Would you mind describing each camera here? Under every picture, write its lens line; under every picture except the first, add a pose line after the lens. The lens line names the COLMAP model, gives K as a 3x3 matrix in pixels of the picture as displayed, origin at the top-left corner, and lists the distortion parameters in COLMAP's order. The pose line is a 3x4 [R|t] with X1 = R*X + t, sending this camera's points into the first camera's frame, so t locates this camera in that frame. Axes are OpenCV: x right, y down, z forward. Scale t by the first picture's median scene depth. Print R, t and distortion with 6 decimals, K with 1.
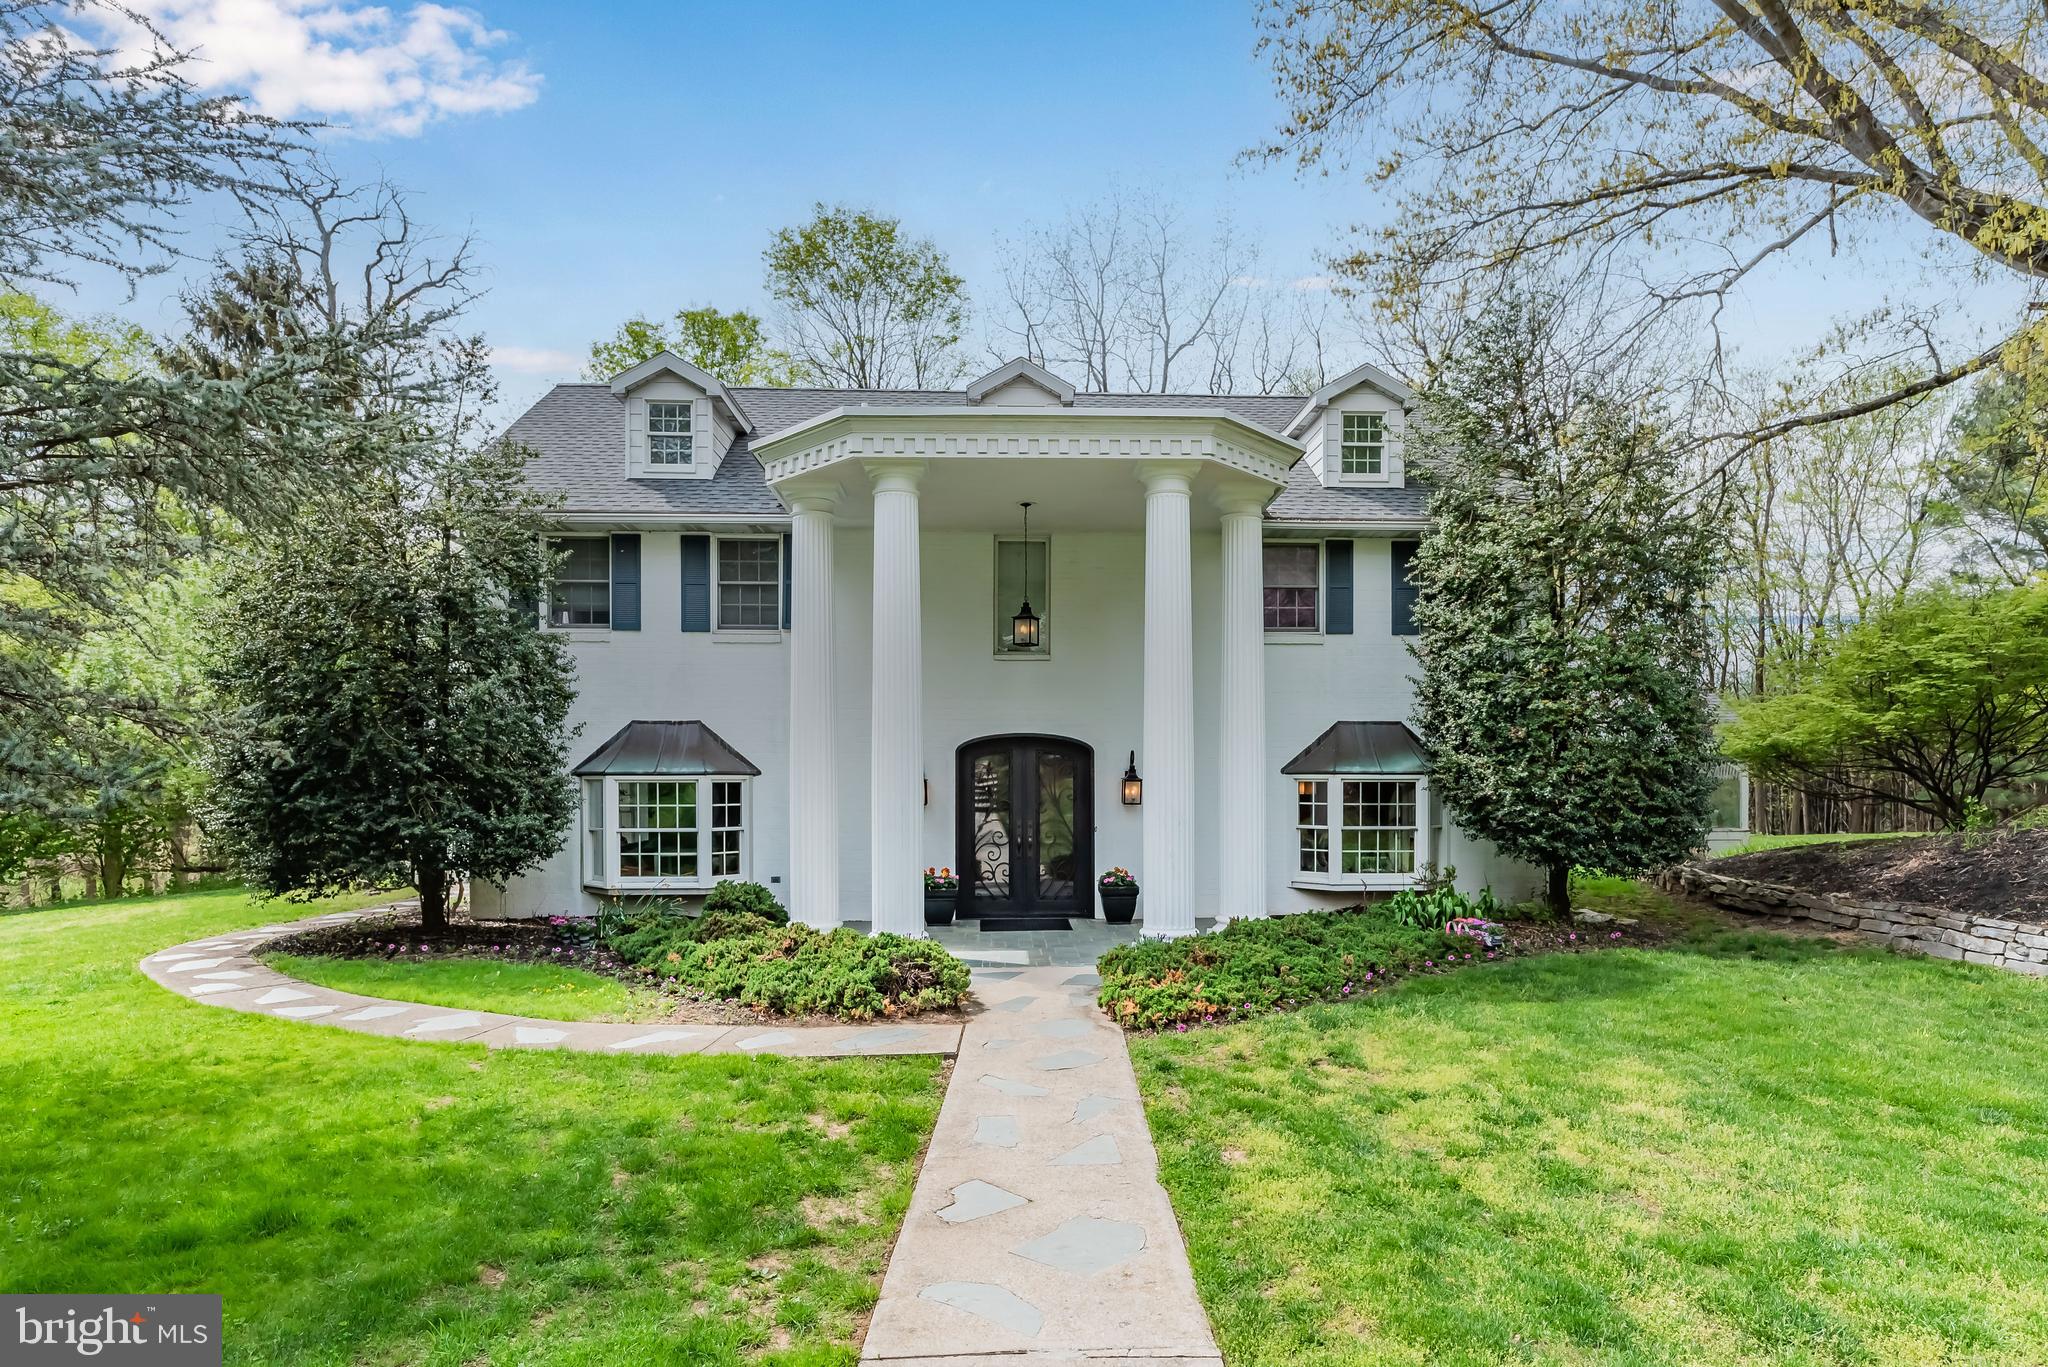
lens RADIAL K [[1208.3, 0, 1025.2], [0, 1208.3, 783.2], [0, 0, 1]] dist [0.038135, -0.000100]
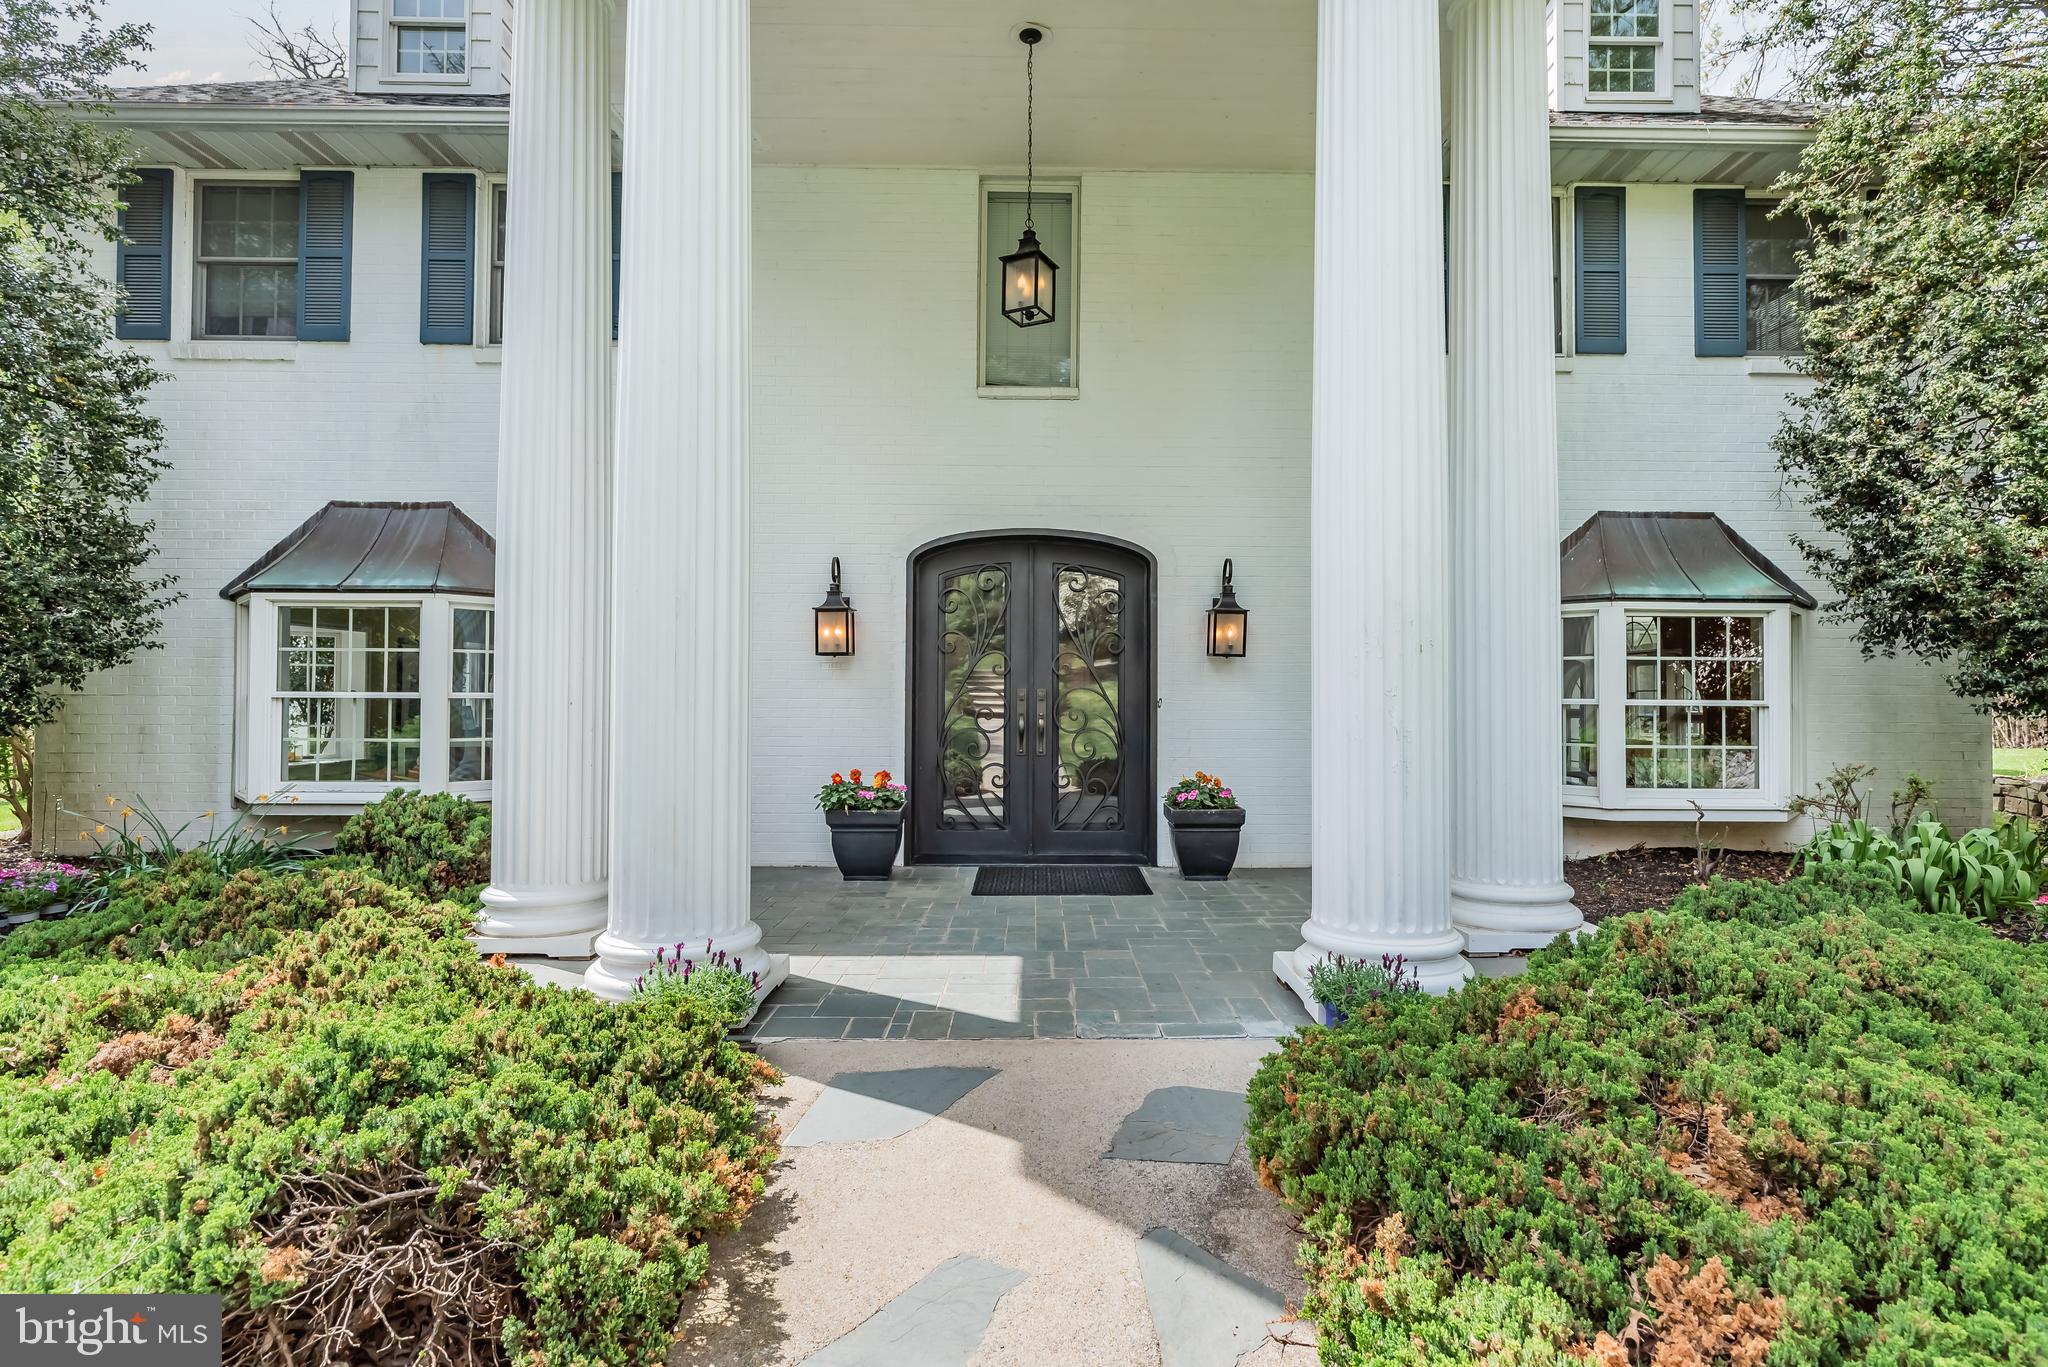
lens RADIAL K [[1013.4, 0, 1047.6], [0, 1013.4, 687.9], [0, 0, 1]] dist [-0.002113, -0.000147]
pose [[0.999834, 0.006975, -0.016823, 0.015196], [-0.007160, 0.999914, -0.010959, 0.037507], [0.016745, 0.011078, 0.999798, 0.549878]]
